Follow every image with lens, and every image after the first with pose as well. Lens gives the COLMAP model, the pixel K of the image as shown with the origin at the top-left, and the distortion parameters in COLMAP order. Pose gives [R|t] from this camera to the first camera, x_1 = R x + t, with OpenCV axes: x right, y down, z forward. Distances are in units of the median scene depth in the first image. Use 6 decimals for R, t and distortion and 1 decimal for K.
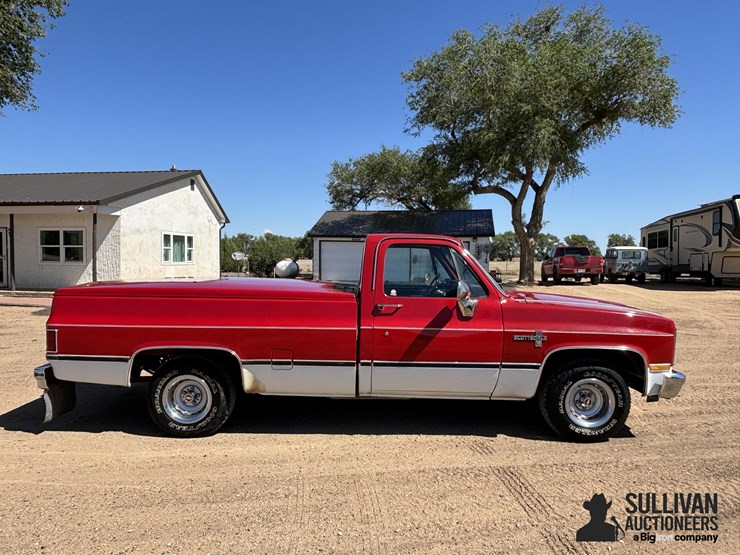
lens RADIAL K [[528.4, 0, 388.2], [0, 528.4, 260.3], [0, 0, 1]] dist [0.027292, -0.048049]
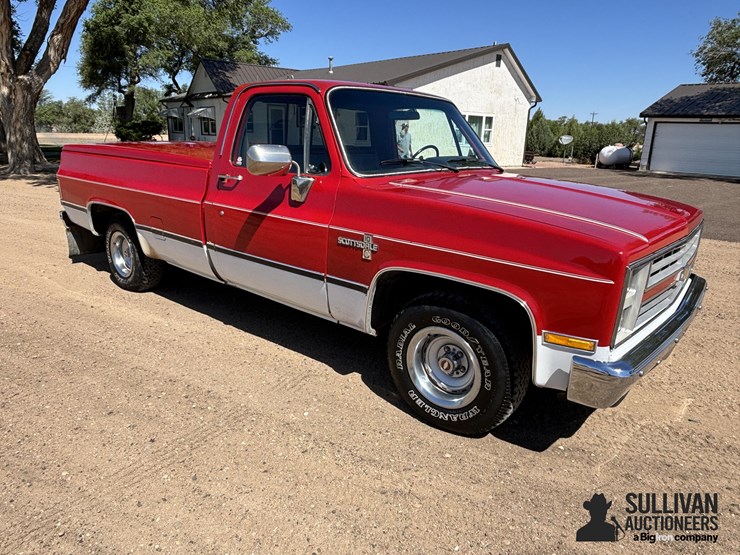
lens RADIAL K [[528.4, 0, 388.2], [0, 528.4, 260.3], [0, 0, 1]] dist [0.027292, -0.048049]
pose [[0.762356, 0.160909, -0.626834, 0.132245], [-0.026858, 0.975628, 0.217779, 0.005287], [0.646600, -0.149190, 0.748098, 0.104765]]
